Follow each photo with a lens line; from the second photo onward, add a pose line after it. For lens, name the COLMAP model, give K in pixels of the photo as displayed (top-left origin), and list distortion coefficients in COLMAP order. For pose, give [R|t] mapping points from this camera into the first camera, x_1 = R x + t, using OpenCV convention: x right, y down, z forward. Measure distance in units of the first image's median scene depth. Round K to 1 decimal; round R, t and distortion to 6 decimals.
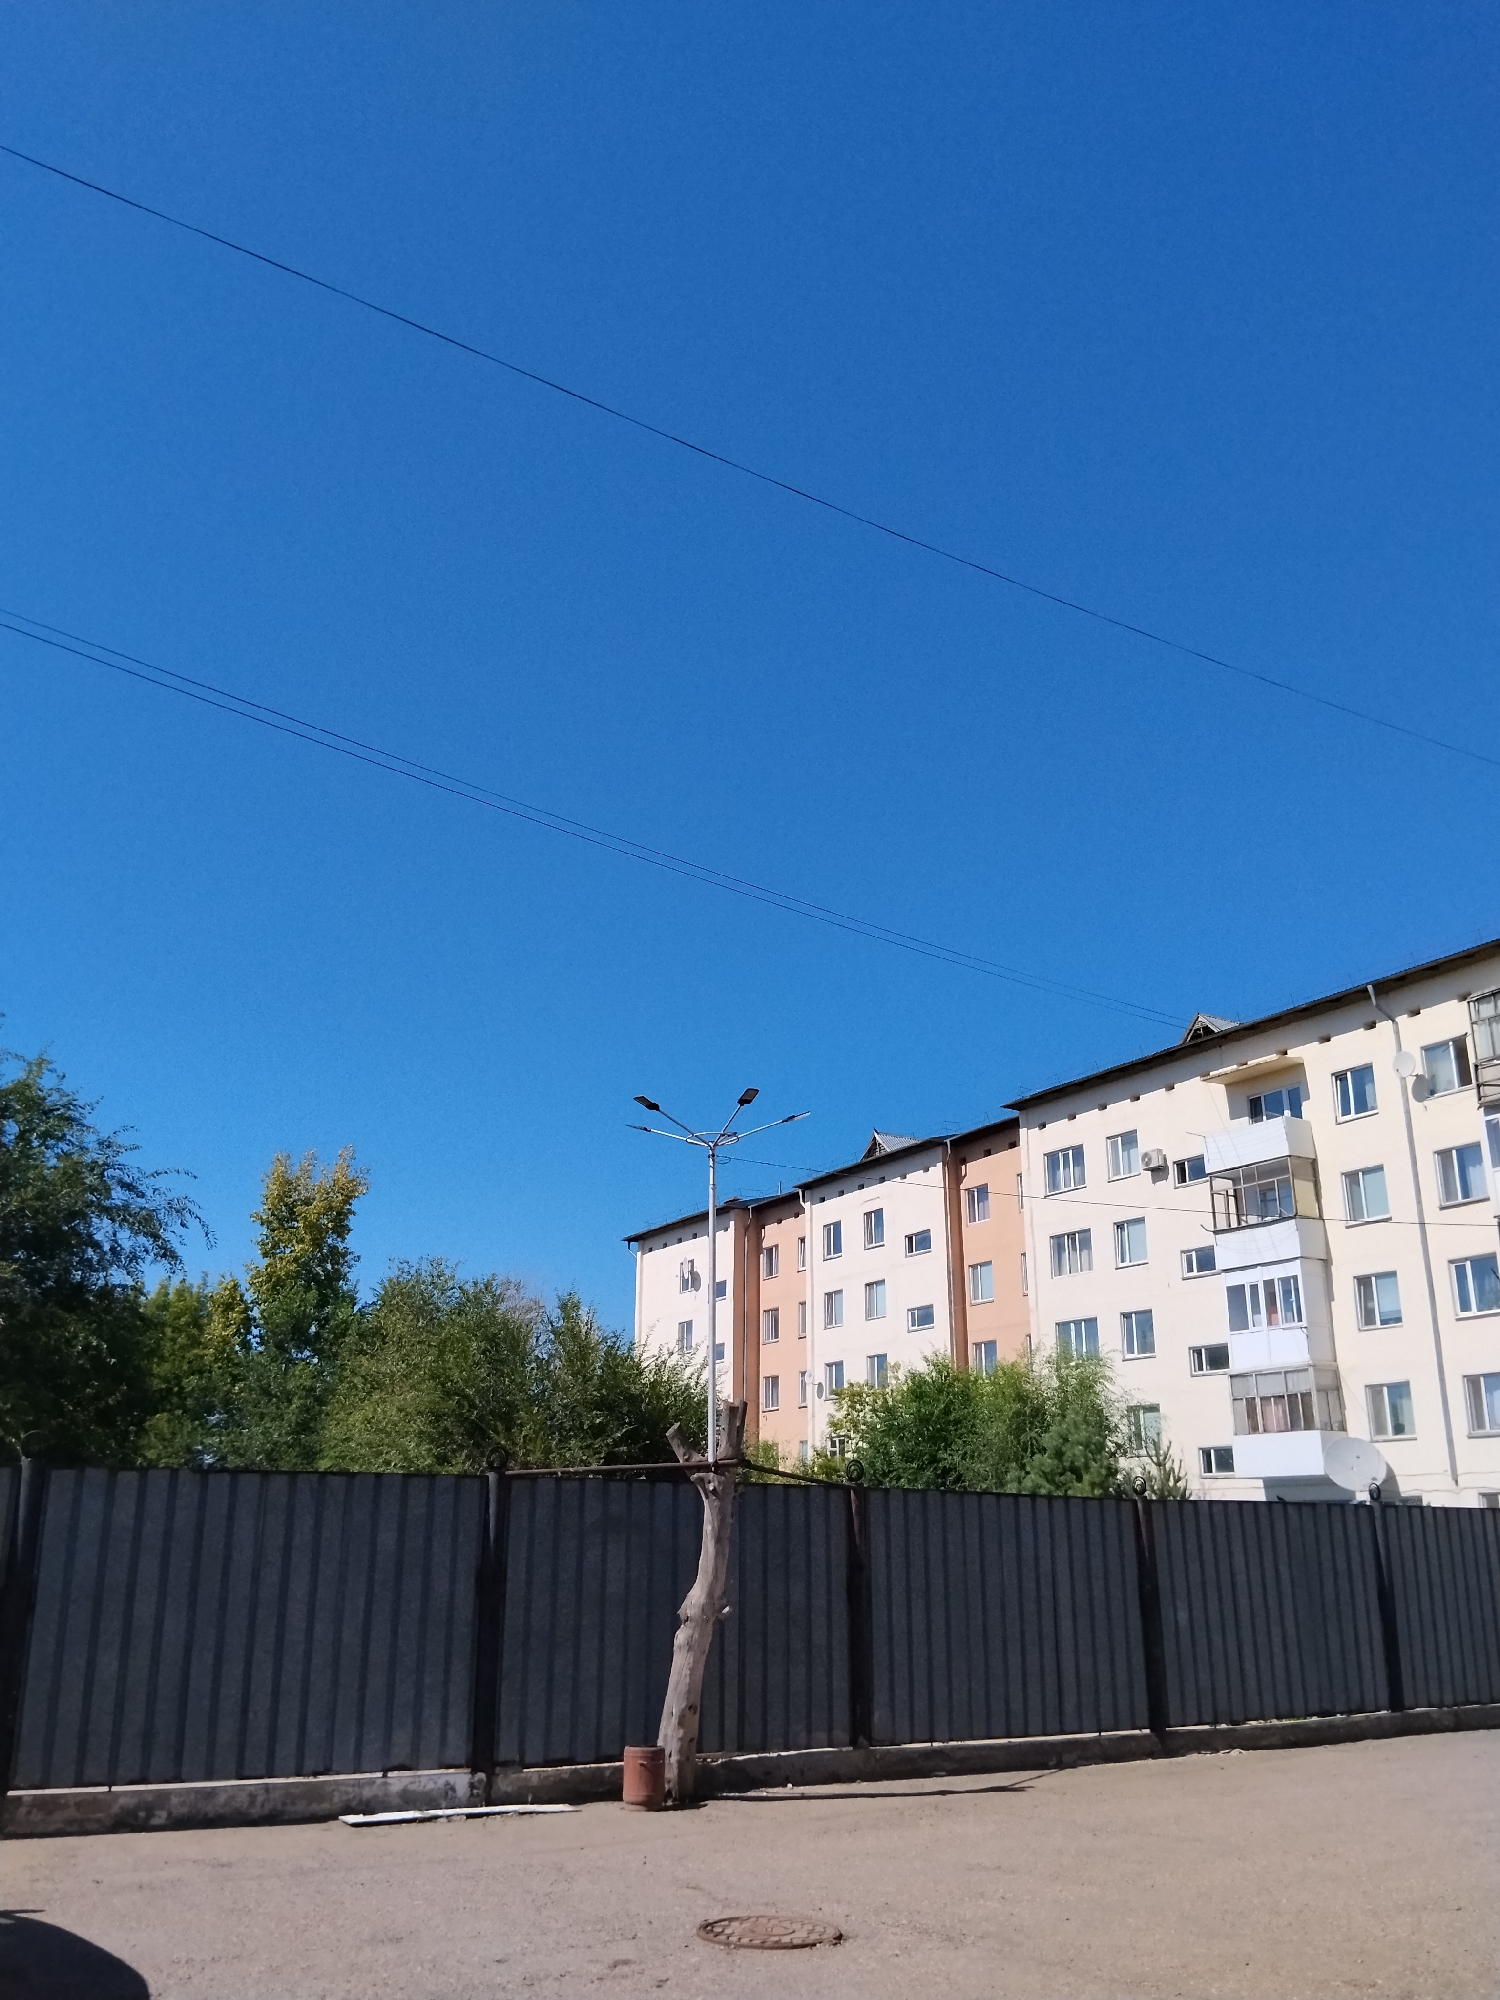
lens RADIAL K [[1639.8, 0, 749.9], [0, 1639.8, 1000.4], [0, 0, 1]] dist [0.133103, -0.256910]
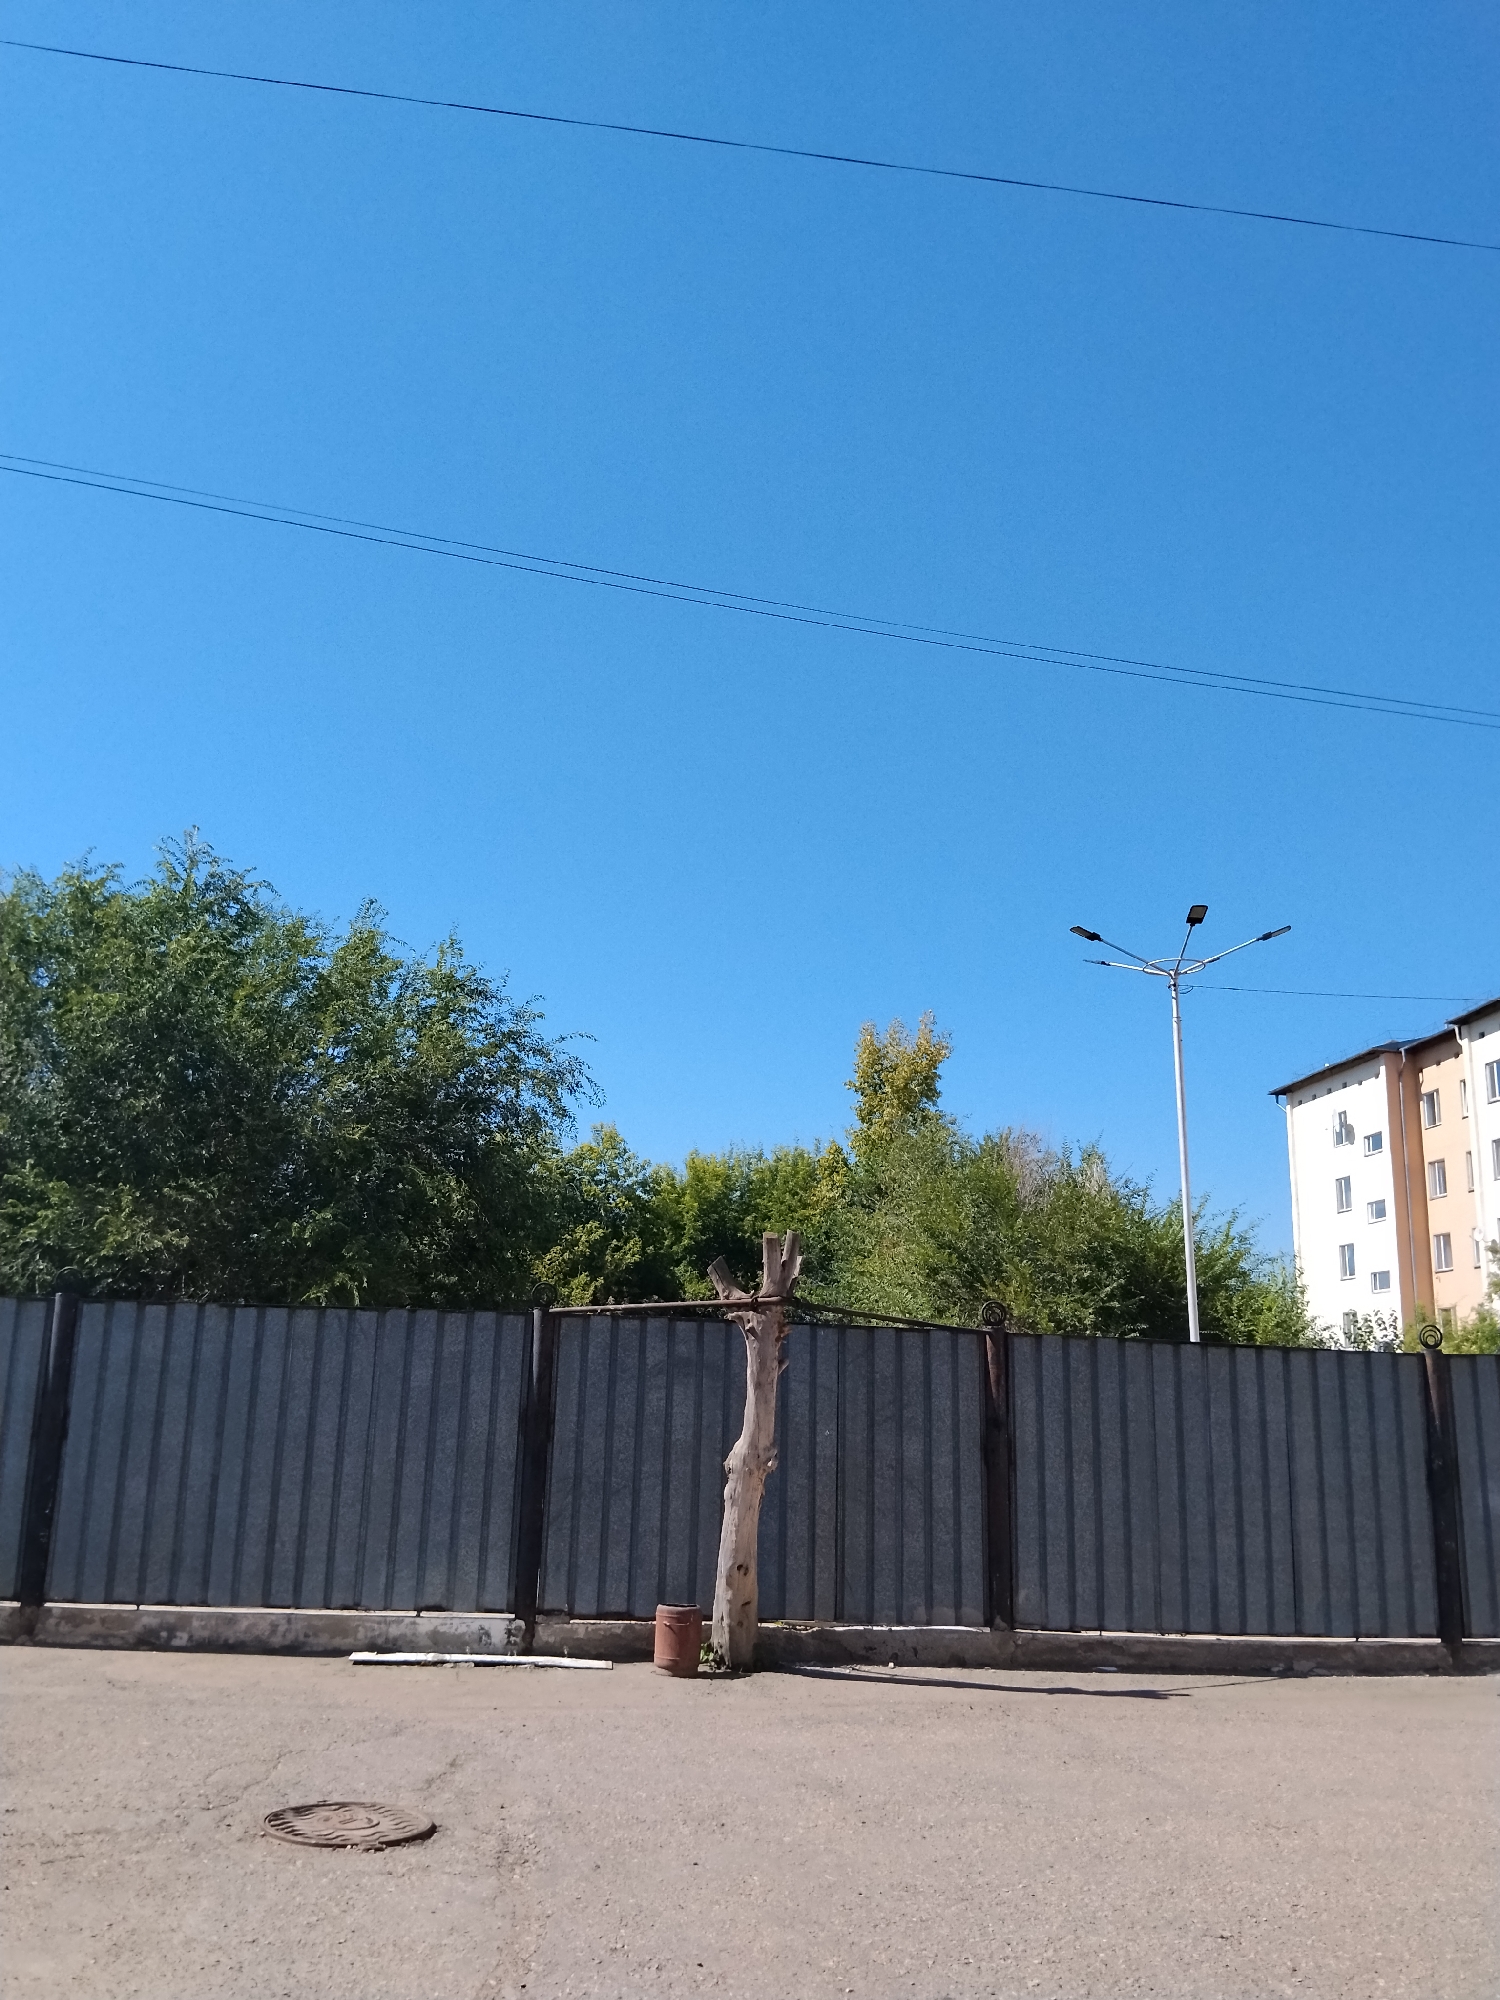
lens RADIAL K [[1639.8, 0, 731.9], [0, 1639.8, 978.9], [0, 0, 1]] dist [0.133103, -0.256910]
pose [[0.901836, -0.082833, -0.424065, 0.105120], [0.110001, 0.993128, 0.039946, 0.021307], [0.417842, -0.082672, 0.904750, 0.062338]]
